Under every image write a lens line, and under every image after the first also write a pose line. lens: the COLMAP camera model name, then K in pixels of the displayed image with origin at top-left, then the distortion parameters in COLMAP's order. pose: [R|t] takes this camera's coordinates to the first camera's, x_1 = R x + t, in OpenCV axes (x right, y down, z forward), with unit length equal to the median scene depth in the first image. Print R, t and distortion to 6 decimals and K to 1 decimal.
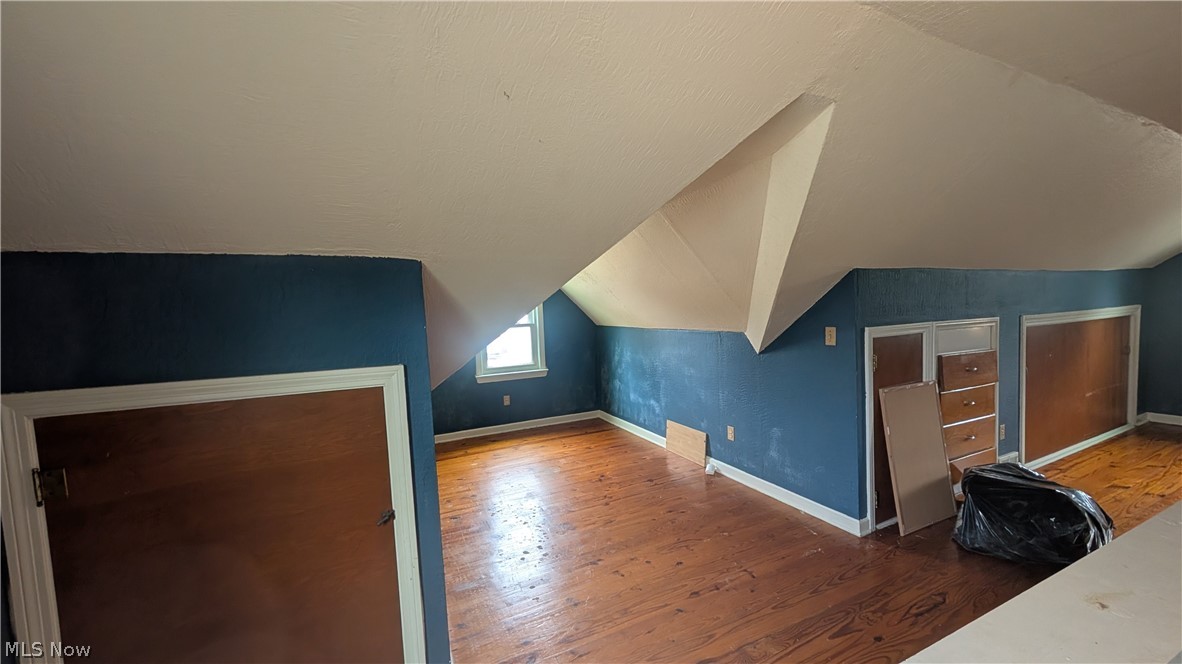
lens RADIAL K [[444.0, 0, 591.7], [0, 444.0, 338.5], [0, 0, 1]] dist [0.001450, -0.000128]
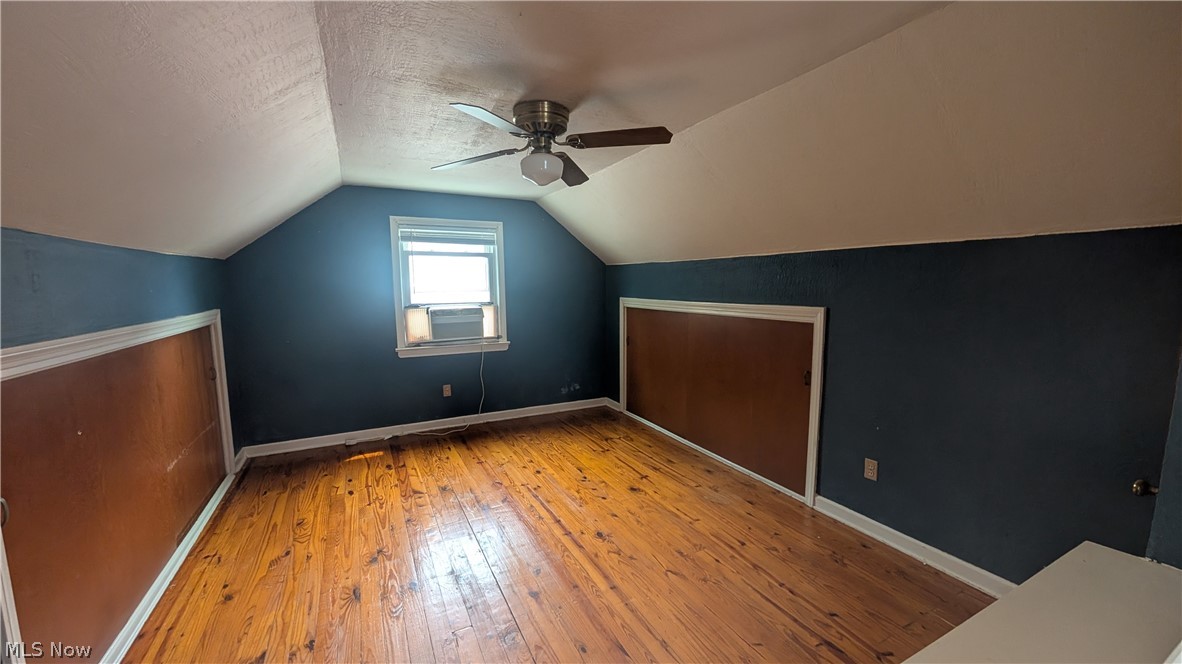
lens RADIAL K [[444.0, 0, 591.7], [0, 444.0, 338.5], [0, 0, 1]] dist [0.001450, -0.000128]
pose [[-0.036112, -0.080486, 0.996101, 0.616649], [0.067985, 0.994245, 0.082800, -0.059093], [-0.997033, 0.070710, -0.030433, 0.531822]]
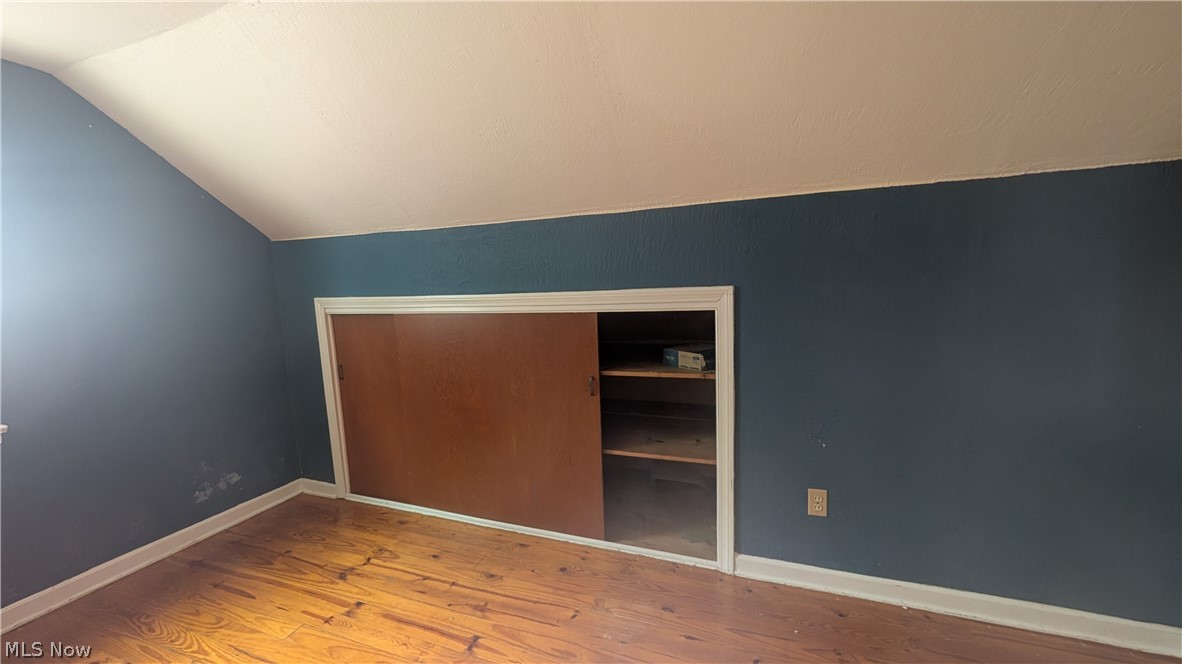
lens RADIAL K [[444.0, 0, 591.7], [0, 444.0, 338.5], [0, 0, 1]] dist [0.001450, -0.000128]
pose [[-0.696763, -0.022975, 0.716934, 1.095085], [0.108534, 0.984603, 0.137033, -0.050478], [-0.709043, 0.173292, -0.683541, 0.587744]]
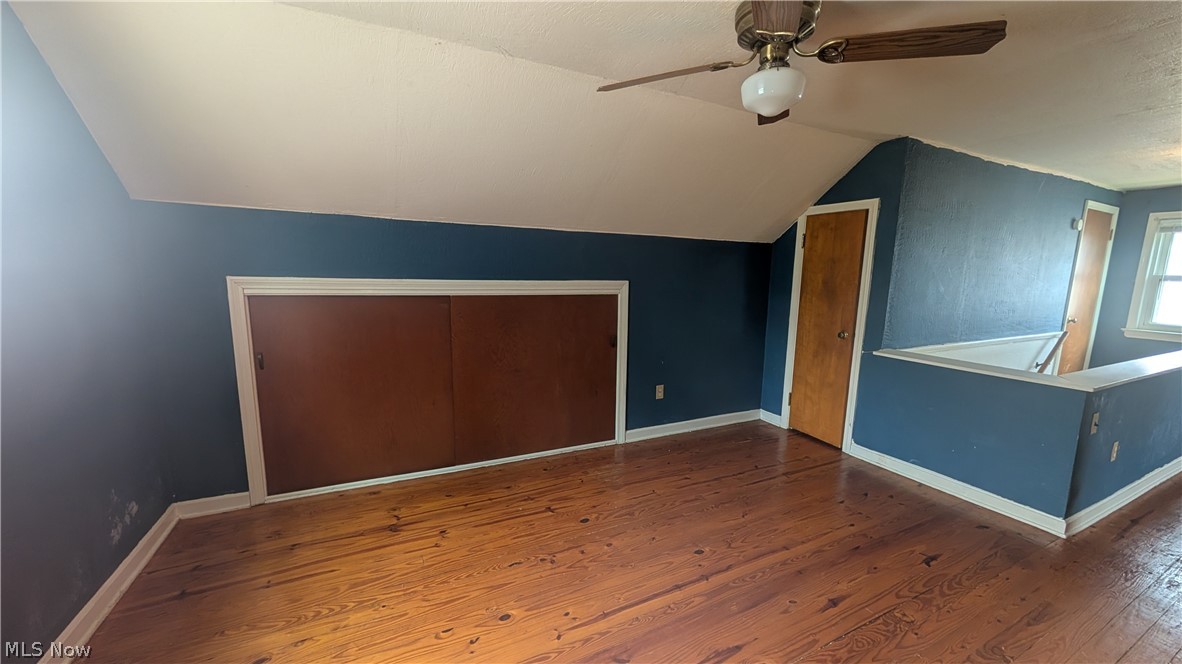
lens RADIAL K [[444.0, 0, 591.7], [0, 444.0, 338.5], [0, 0, 1]] dist [0.001450, -0.000128]
pose [[-0.999659, 0.022333, -0.013540, 1.439628], [0.018917, 0.976604, 0.214214, -0.104703], [0.018007, 0.213885, -0.976693, 1.042739]]
